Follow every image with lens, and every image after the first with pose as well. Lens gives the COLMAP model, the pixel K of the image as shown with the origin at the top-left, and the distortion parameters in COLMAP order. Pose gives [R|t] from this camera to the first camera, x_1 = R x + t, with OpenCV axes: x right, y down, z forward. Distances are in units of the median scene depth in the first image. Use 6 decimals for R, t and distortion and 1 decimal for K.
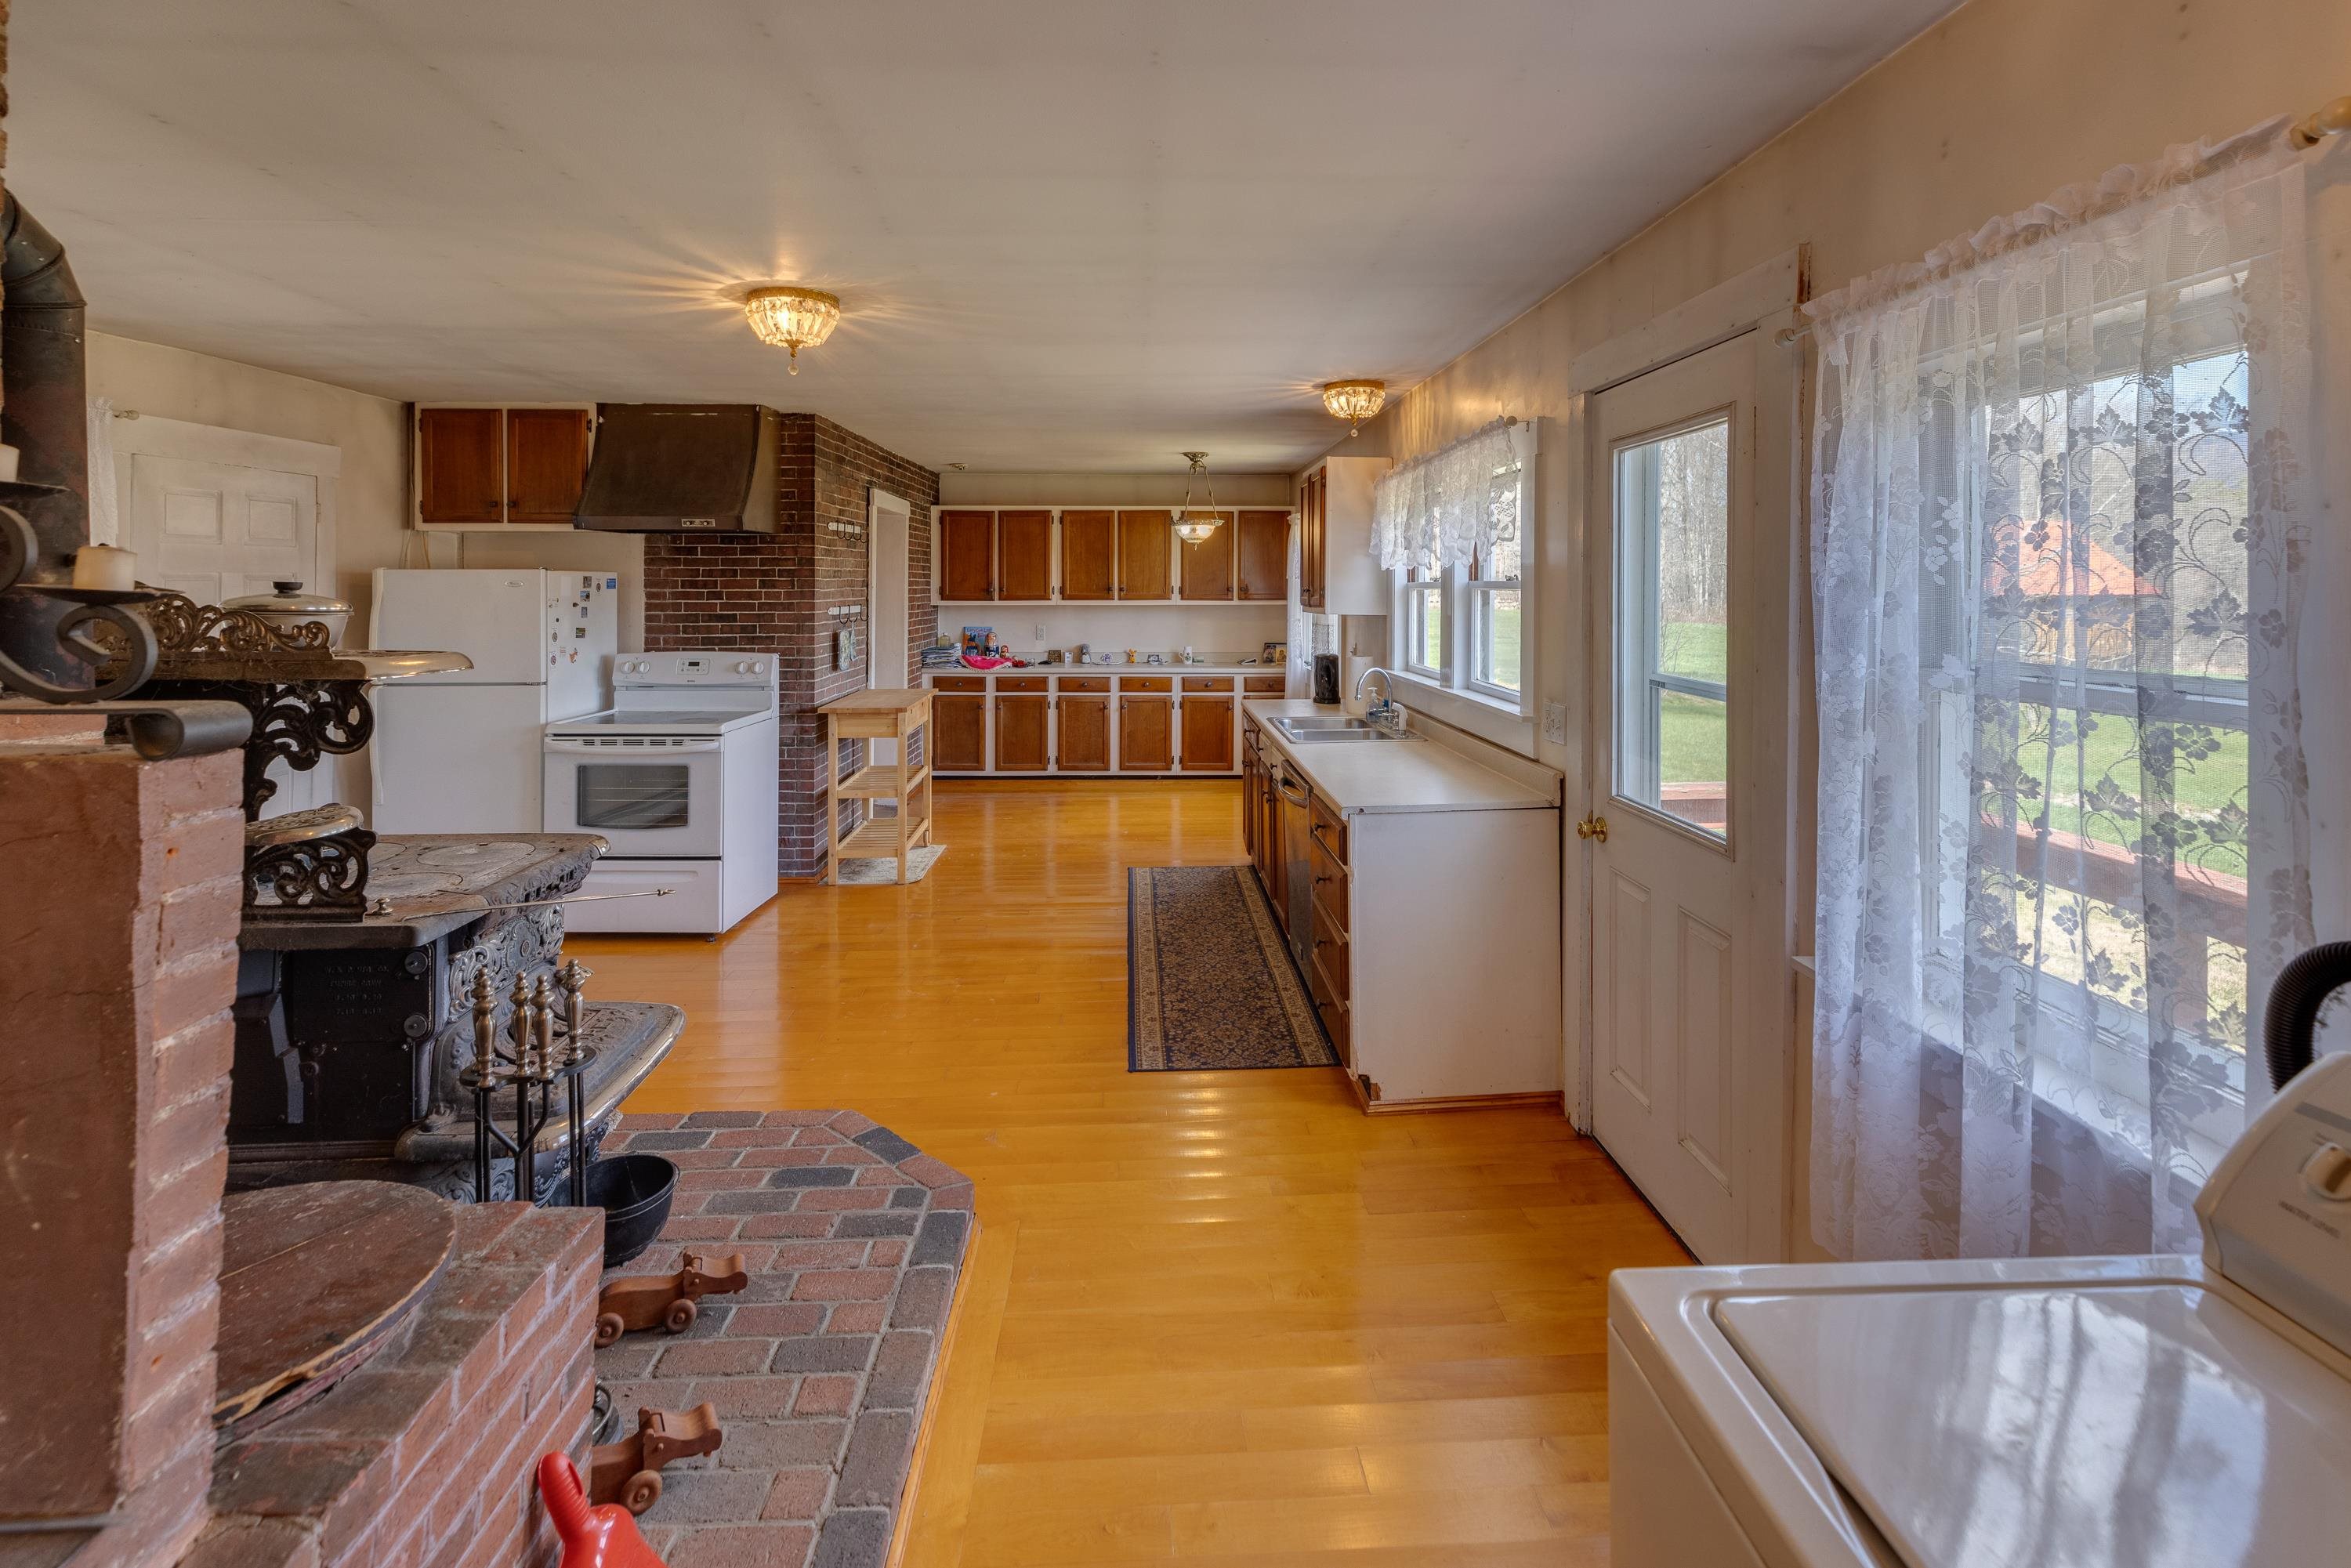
lens RADIAL K [[1076.0, 0, 1174.9], [0, 1076.0, 593.0], [0, 0, 1]] dist [0.000480, -0.000036]
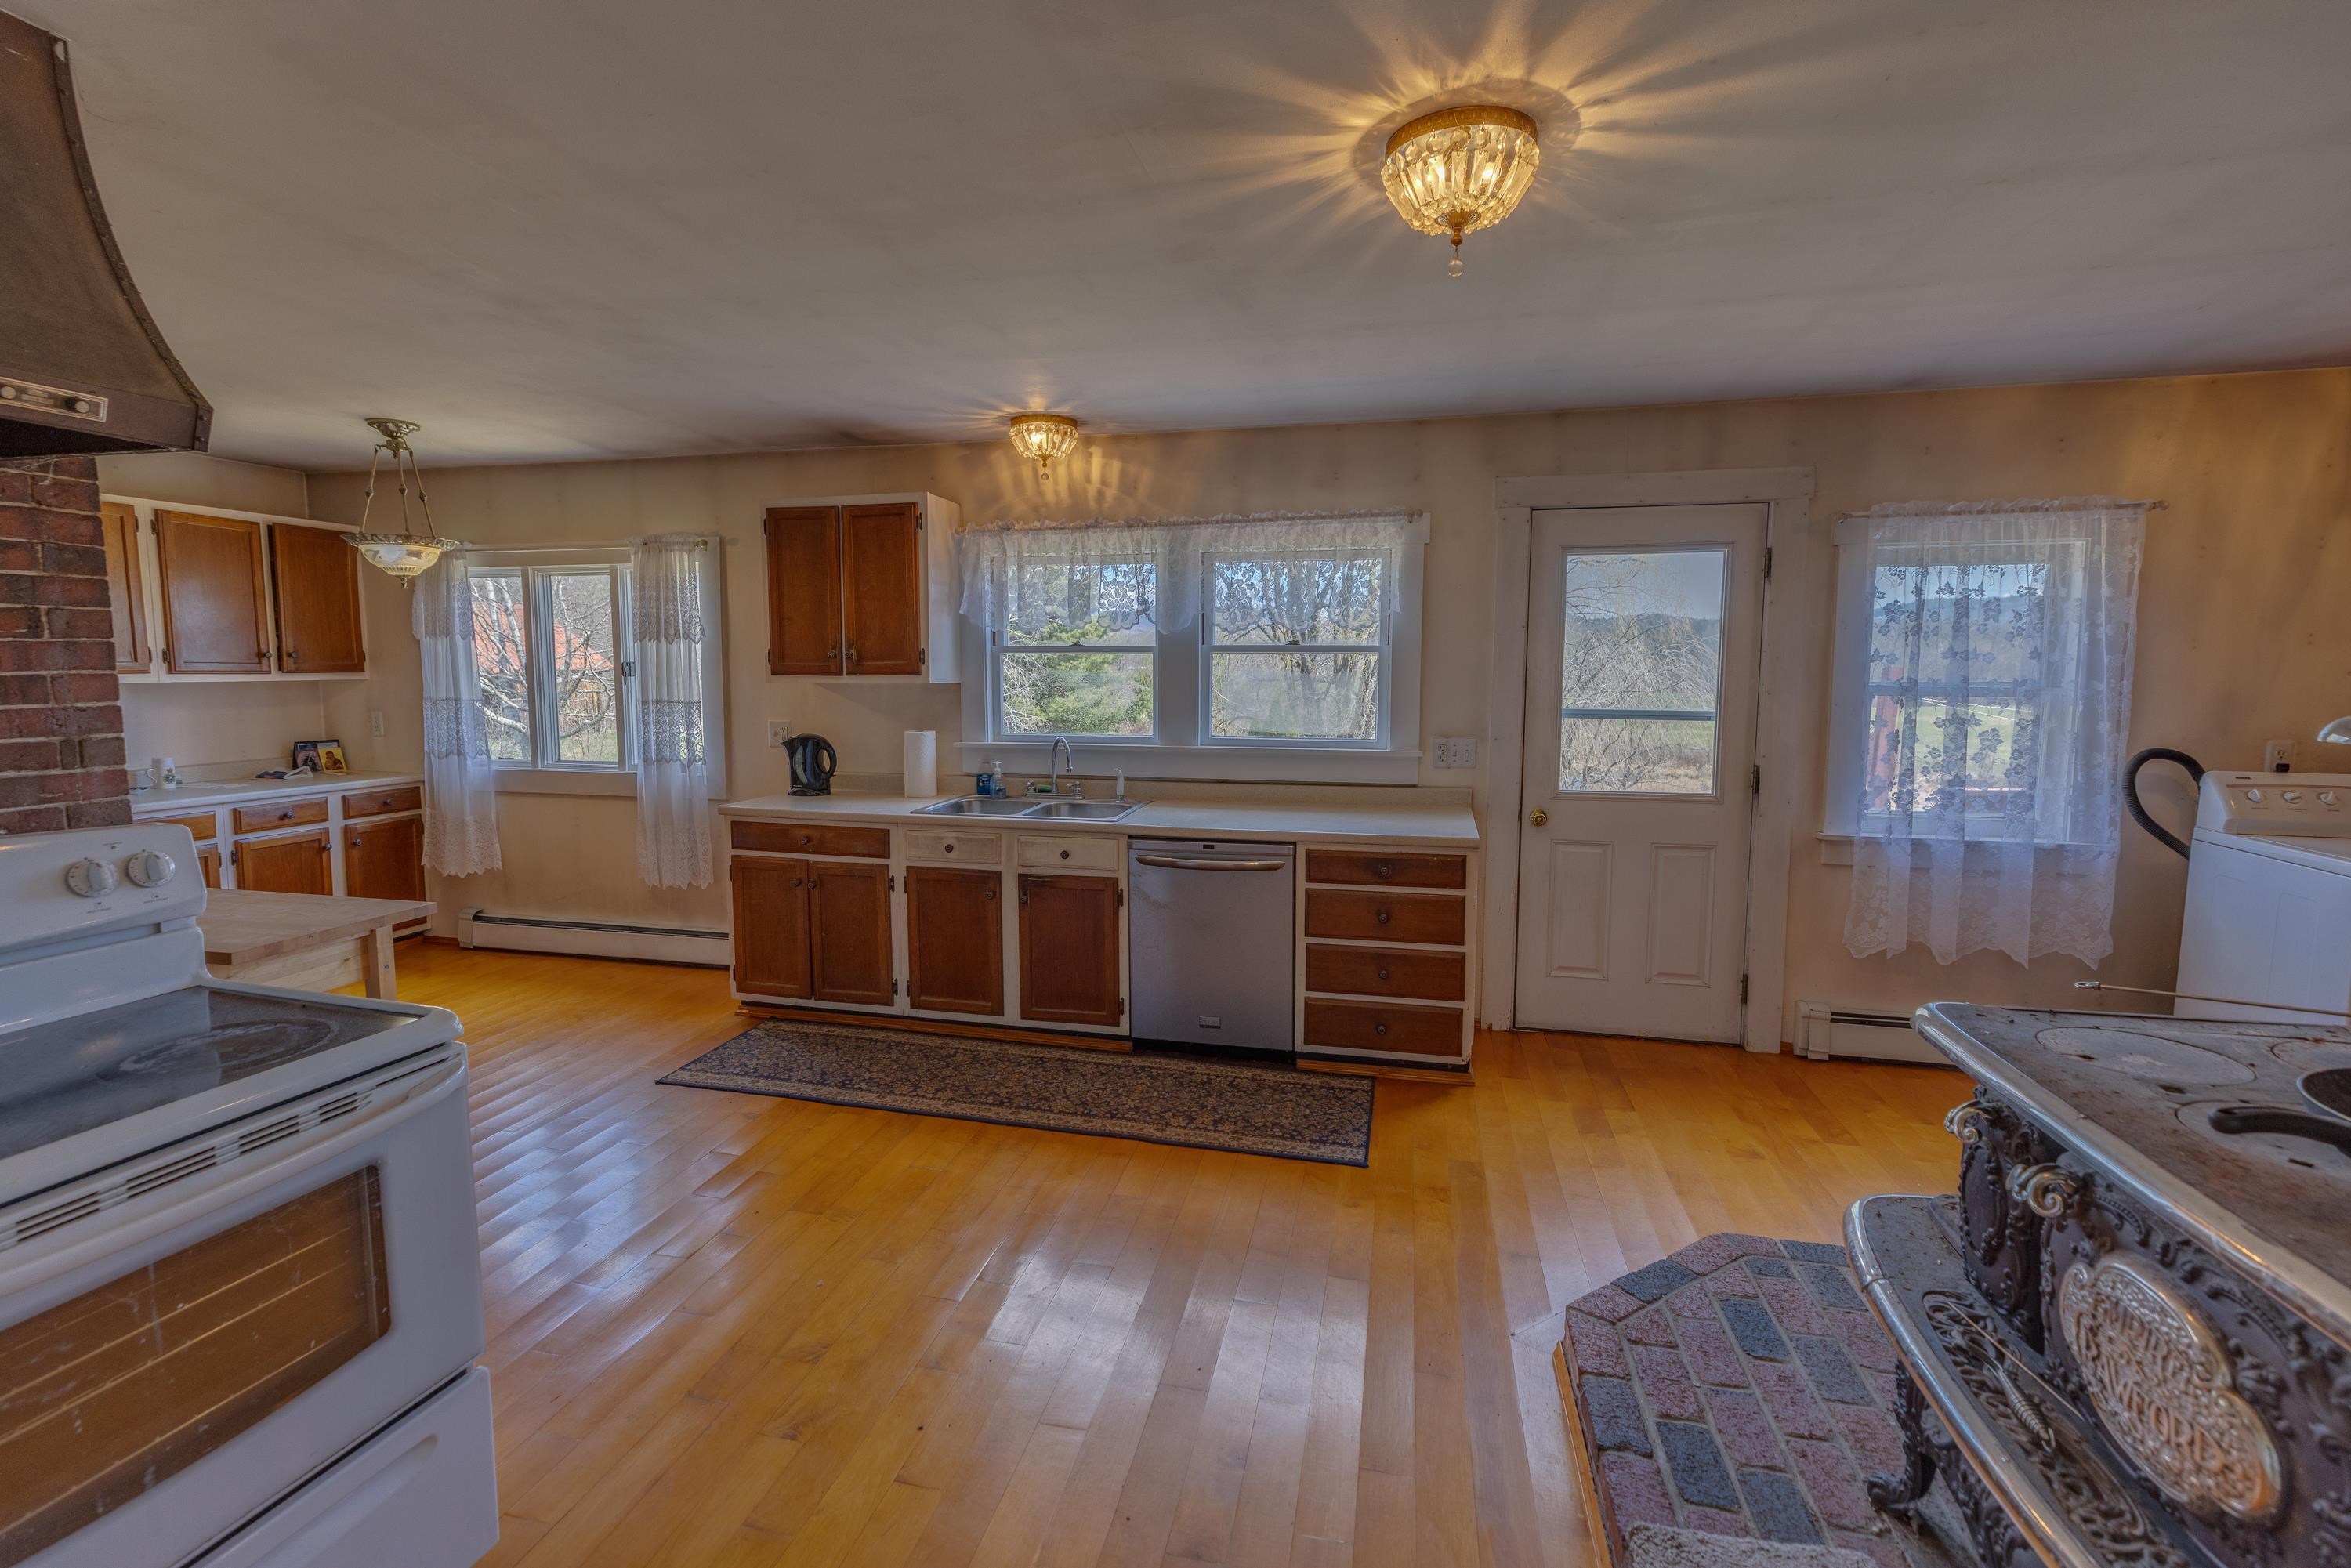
lens RADIAL K [[1028.8, 0, 1171.1], [0, 1028.8, 761.9], [0, 0, 1]] dist [0.001413, -0.000067]
pose [[0.288485, -0.092235, 0.953032, -0.566766], [0.004222, 0.995462, 0.095063, 0.005444], [-0.957475, -0.023401, 0.287565, 0.565059]]
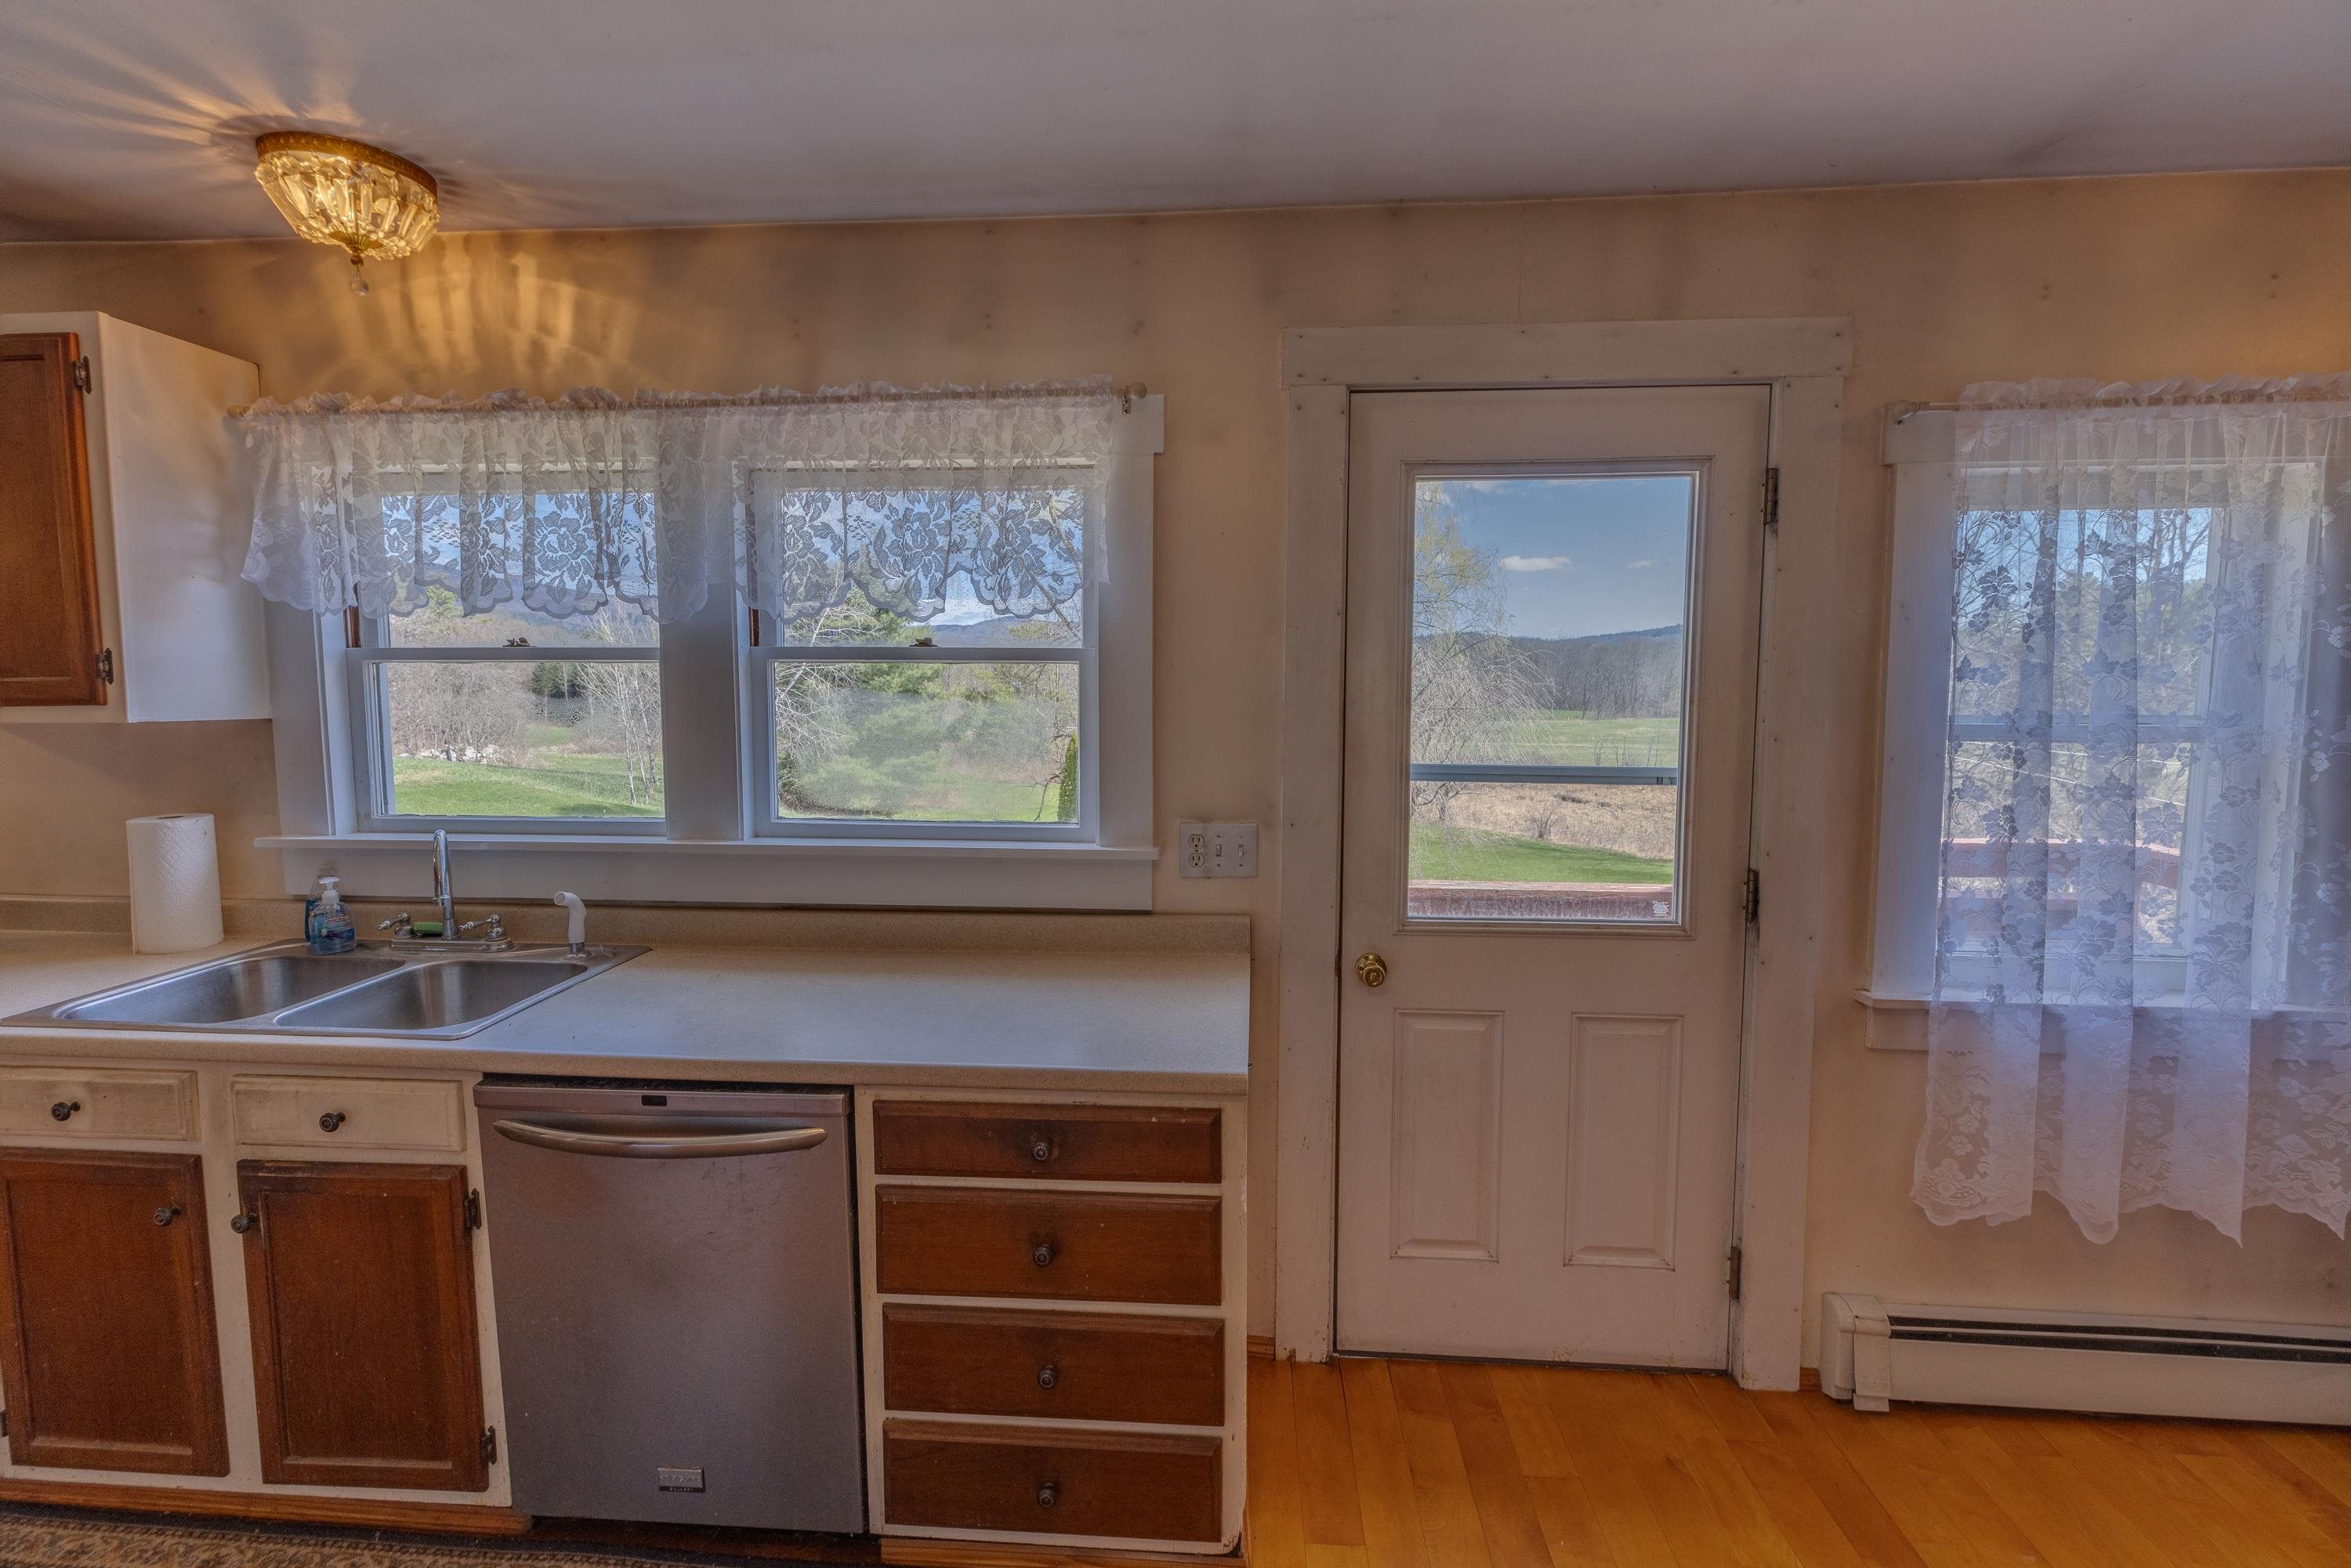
lens RADIAL K [[1028.8, 0, 1171.1], [0, 1028.8, 761.9], [0, 0, 1]] dist [0.001413, -0.000067]
pose [[0.133732, -0.081091, 0.987694, -0.180609], [0.003195, 0.996677, 0.081396, 0.004508], [-0.991012, -0.007730, 0.133546, 0.548066]]
